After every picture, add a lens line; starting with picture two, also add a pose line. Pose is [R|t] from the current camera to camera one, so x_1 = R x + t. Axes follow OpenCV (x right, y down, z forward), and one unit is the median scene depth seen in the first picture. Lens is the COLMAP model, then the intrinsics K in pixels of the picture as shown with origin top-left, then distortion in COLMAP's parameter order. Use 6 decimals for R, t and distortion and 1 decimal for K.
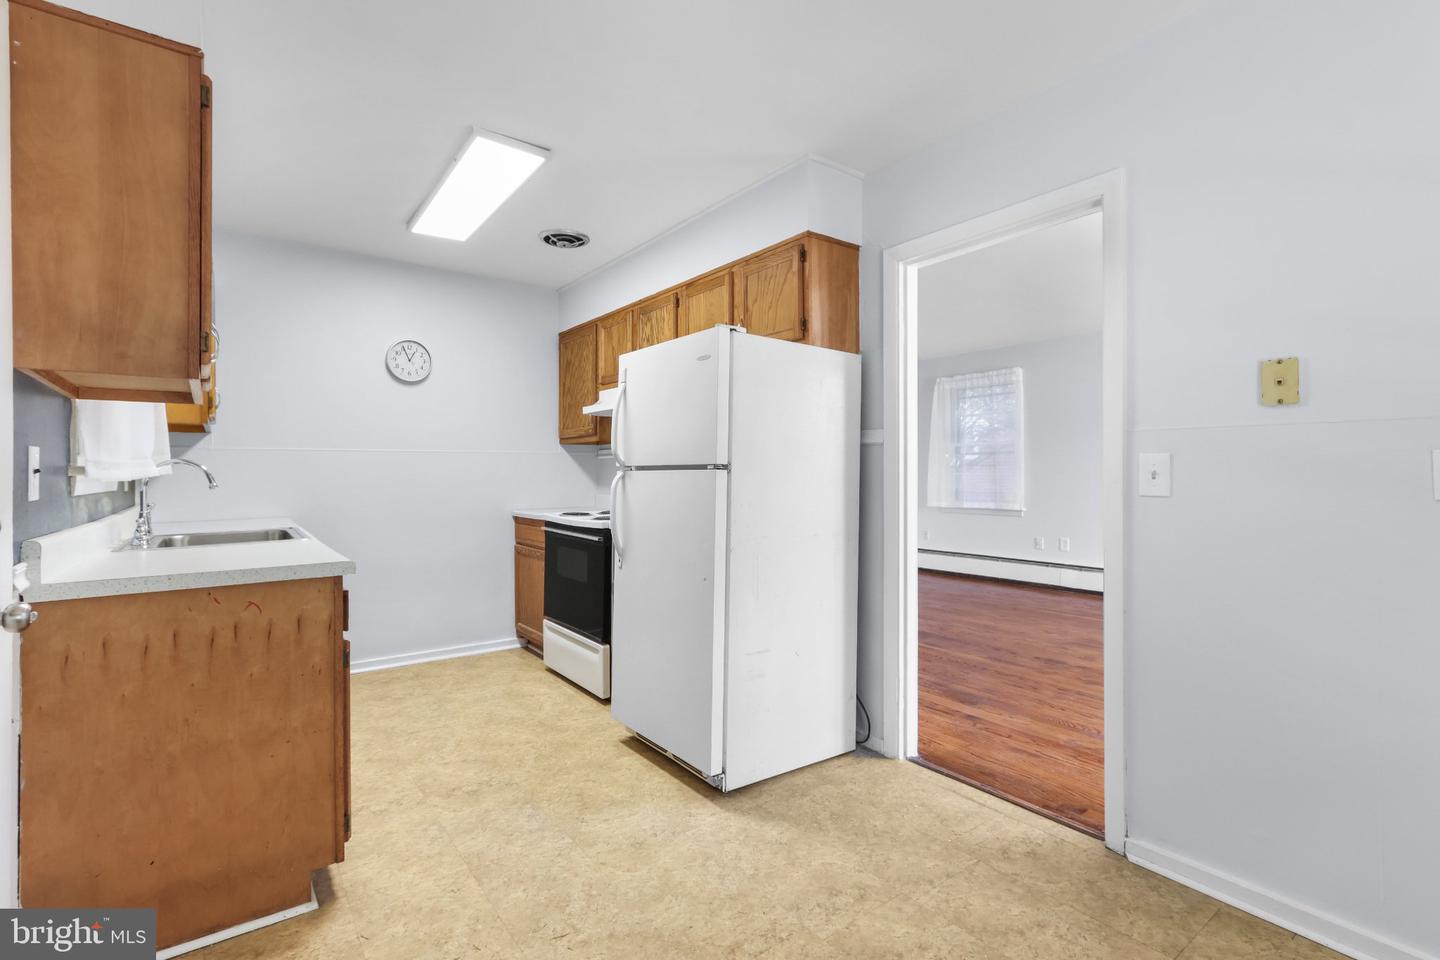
lens RADIAL K [[666.8, 0, 711.3], [0, 666.8, 467.0], [0, 0, 1]] dist [0.001506, 0.002780]
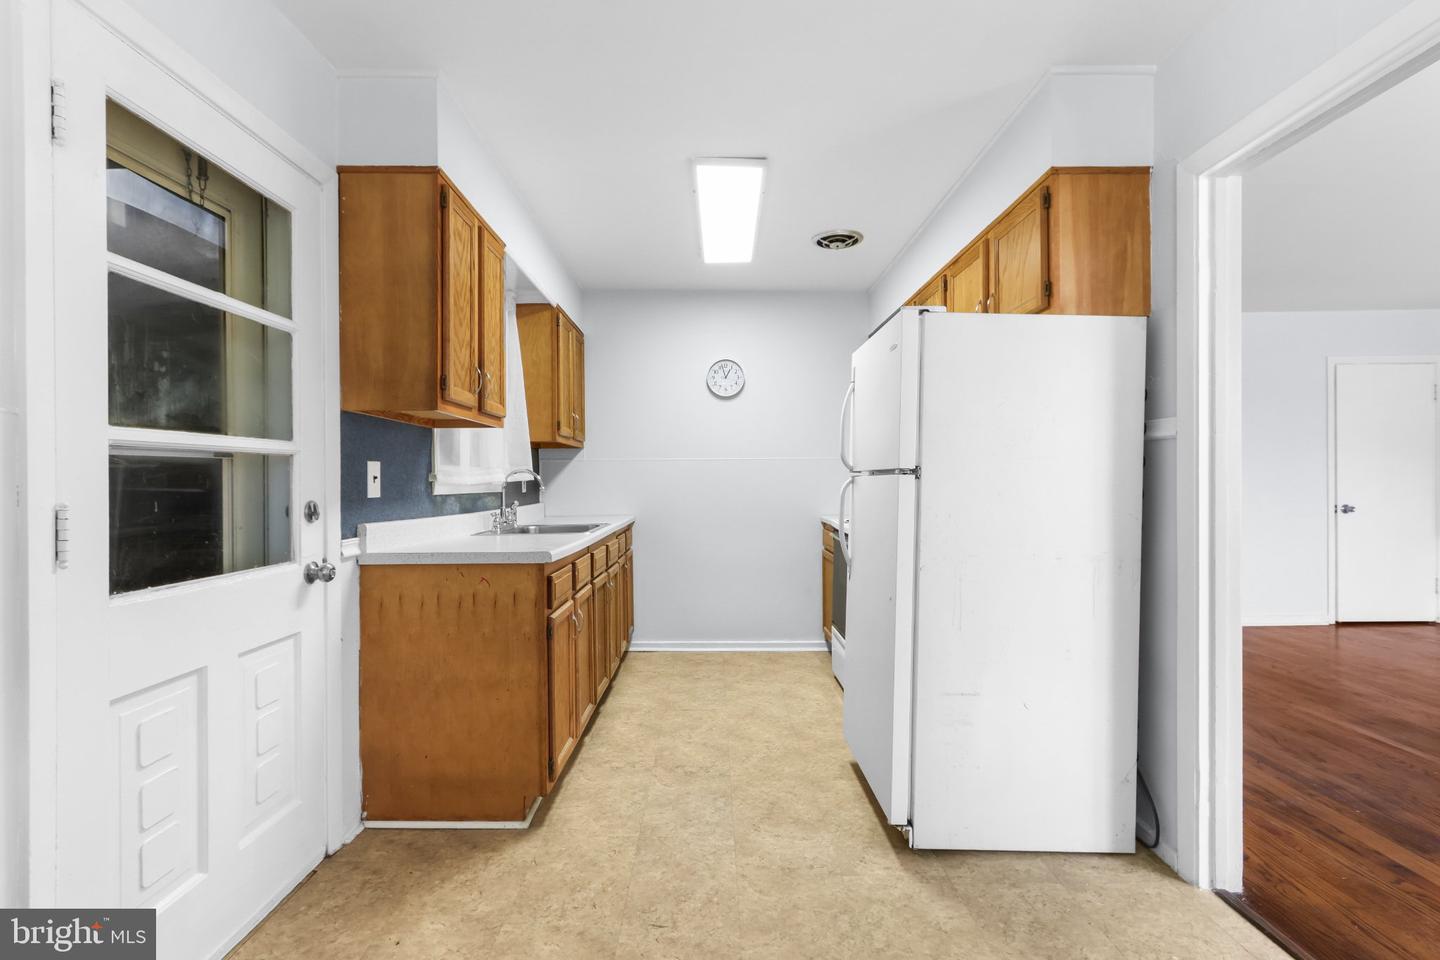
lens RADIAL K [[666.8, 0, 716.1], [0, 666.8, 477.3], [0, 0, 1]] dist [0.001506, 0.002780]
pose [[0.808931, -0.002353, -0.587899, 0.283021], [0.005843, 0.999975, 0.004037, 0.001977], [0.587875, -0.006700, 0.808924, 0.135913]]
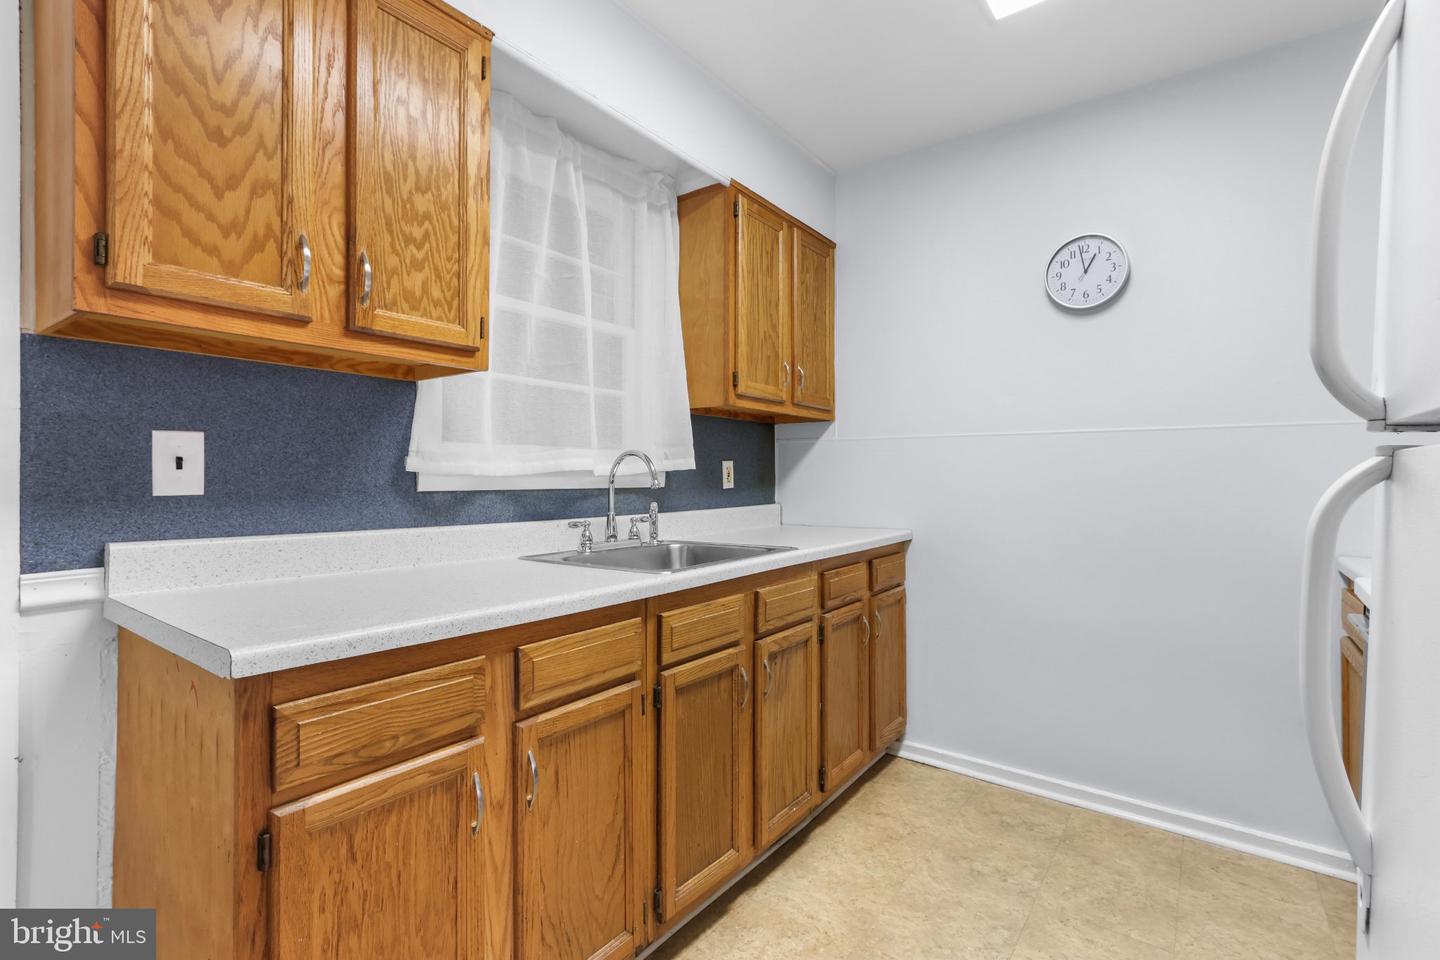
lens RADIAL K [[666.8, 0, 717.7], [0, 666.8, 470.9], [0, 0, 1]] dist [0.001506, 0.002780]
pose [[0.293201, 0.000467, -0.956051, 0.000093], [0.004103, 0.999990, 0.001747, 0.011927], [0.956042, -0.004435, 0.293197, 0.803578]]
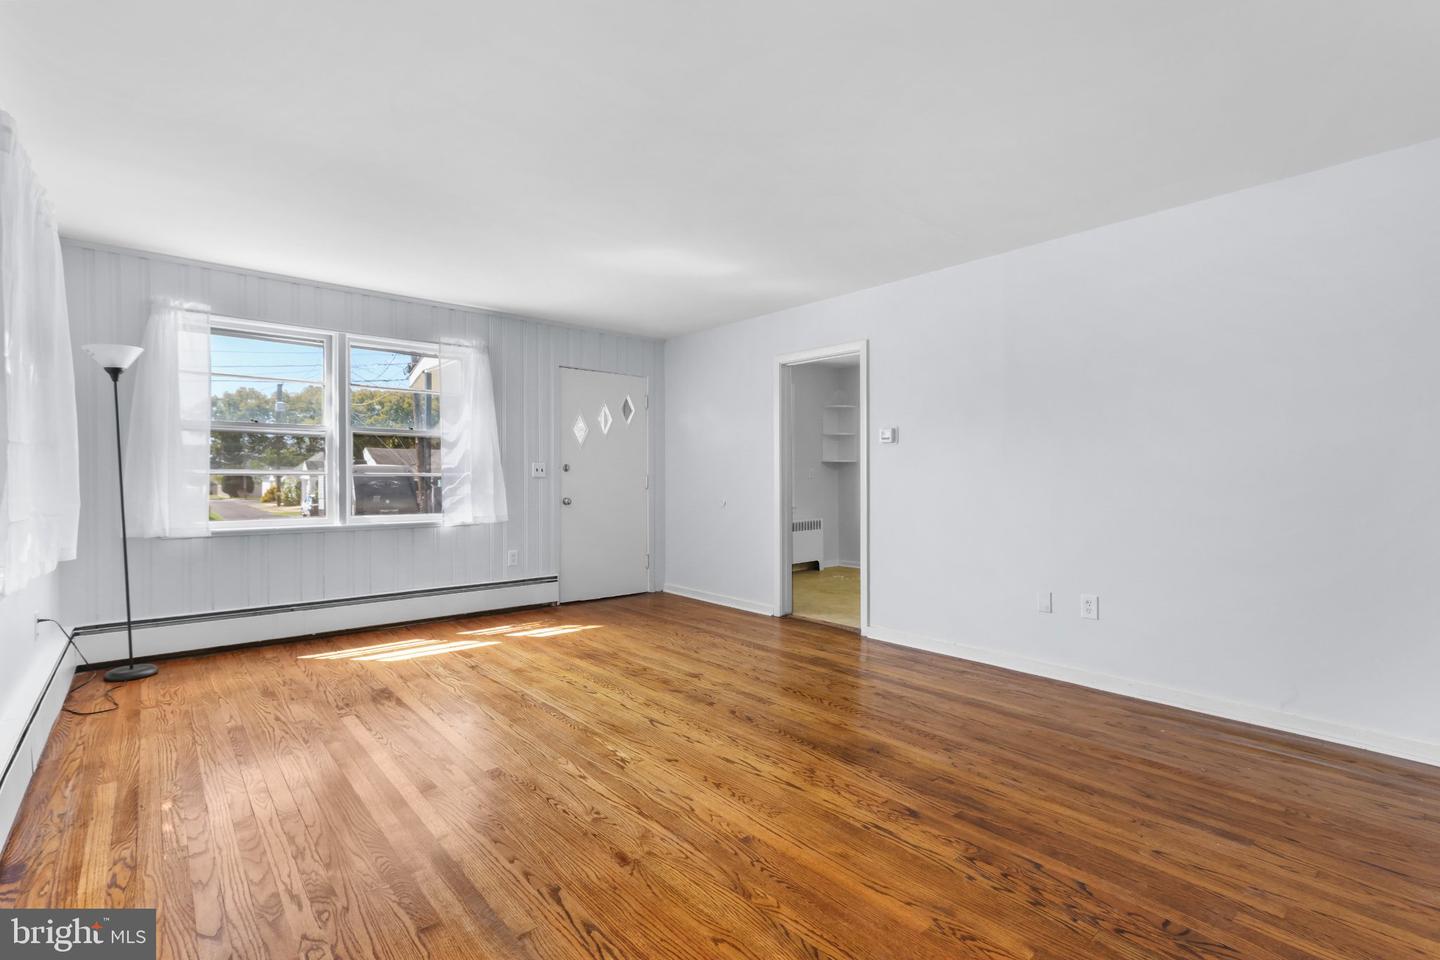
lens RADIAL K [[666.8, 0, 713.1], [0, 666.8, 475.7], [0, 0, 1]] dist [0.001506, 0.002780]
pose [[-0.996751, 0.004062, -0.080446, 0.840946], [0.004728, 0.999956, -0.008091, 0.031635], [0.080410, -0.008445, -0.996726, 2.744656]]
